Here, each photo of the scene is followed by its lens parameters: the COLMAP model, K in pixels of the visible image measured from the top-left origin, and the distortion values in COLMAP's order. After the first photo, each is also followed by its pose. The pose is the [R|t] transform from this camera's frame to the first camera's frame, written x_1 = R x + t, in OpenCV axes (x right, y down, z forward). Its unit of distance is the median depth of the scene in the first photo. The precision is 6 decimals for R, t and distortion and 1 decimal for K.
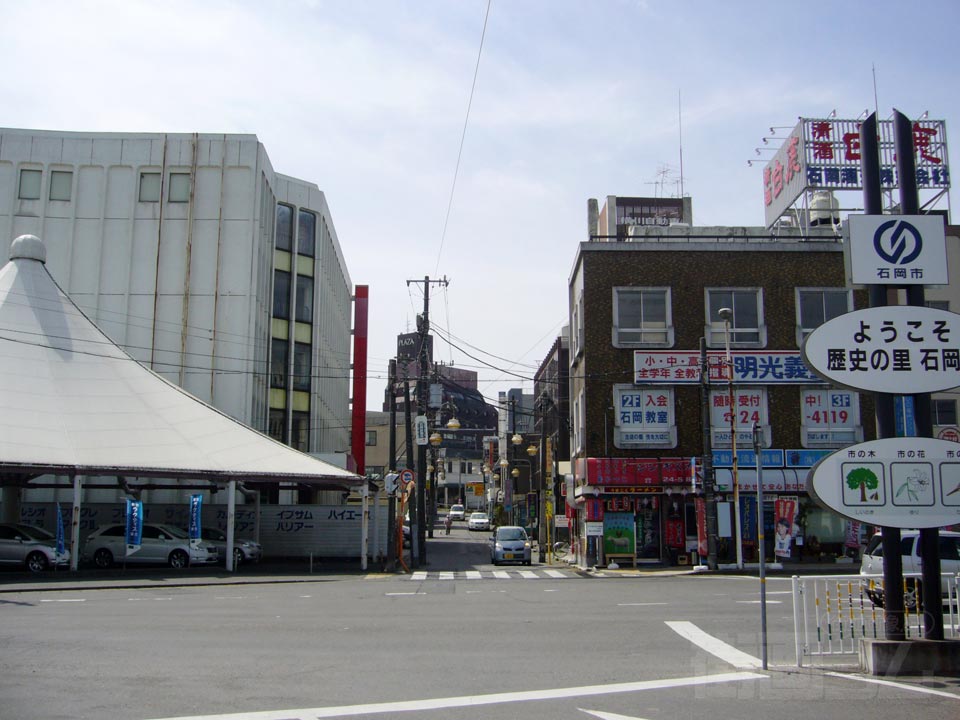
lens RADIAL K [[1020.7, 0, 473.7], [0, 1020.7, 359.7], [0, 0, 1]] dist [-0.075875, 0.000000]
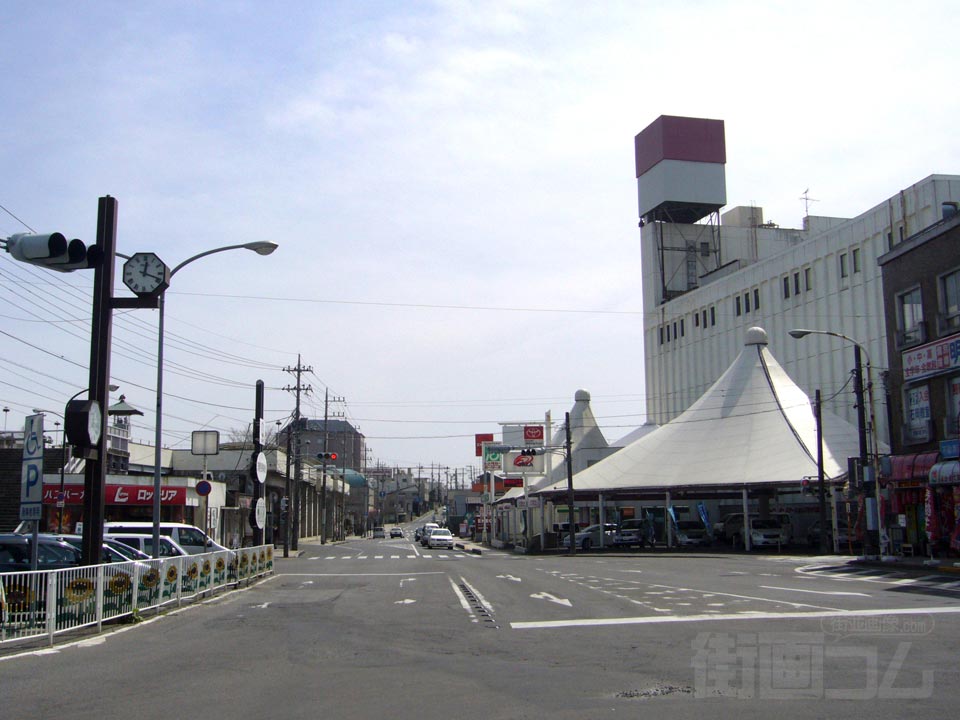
lens RADIAL K [[1020.7, 0, 481.9], [0, 1020.7, 359.9], [0, 0, 1]] dist [-0.075875, 0.000000]
pose [[0.108888, -0.155035, -0.981890, 0.837934], [0.181206, 0.974309, -0.133743, 0.043970], [0.977399, -0.163361, 0.134184, 0.321850]]
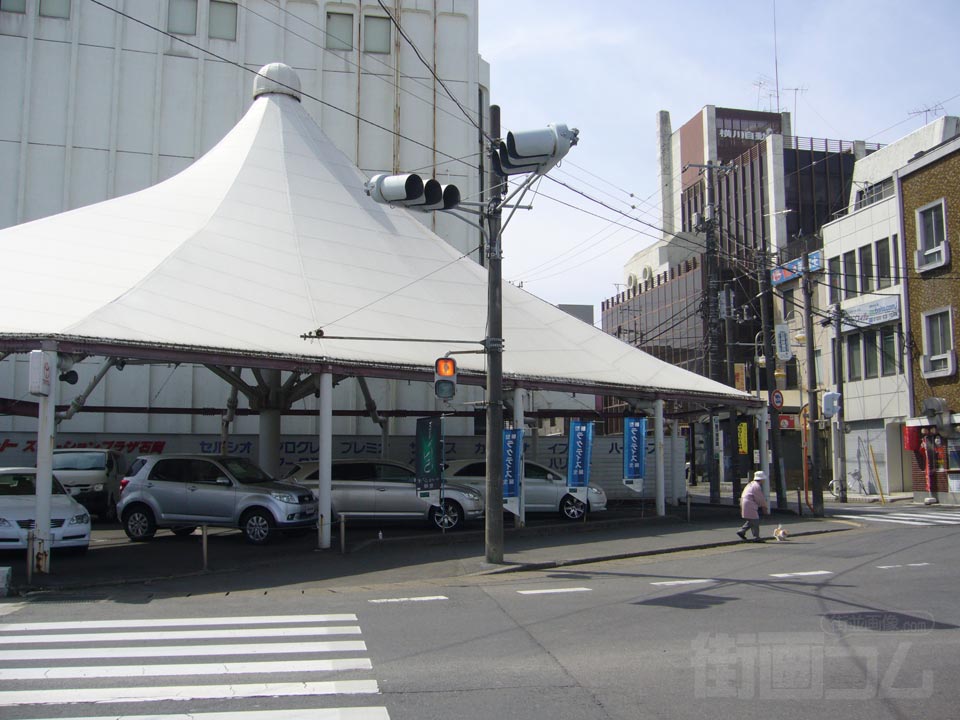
lens RADIAL K [[1020.7, 0, 485.8], [0, 1020.7, 362.4], [0, 0, 1]] dist [-0.075875, 0.000000]
pose [[0.984401, 0.013535, 0.175417, -0.350137], [-0.023507, 0.998216, 0.054890, 0.038501], [-0.174361, -0.058157, 0.982963, 0.207301]]
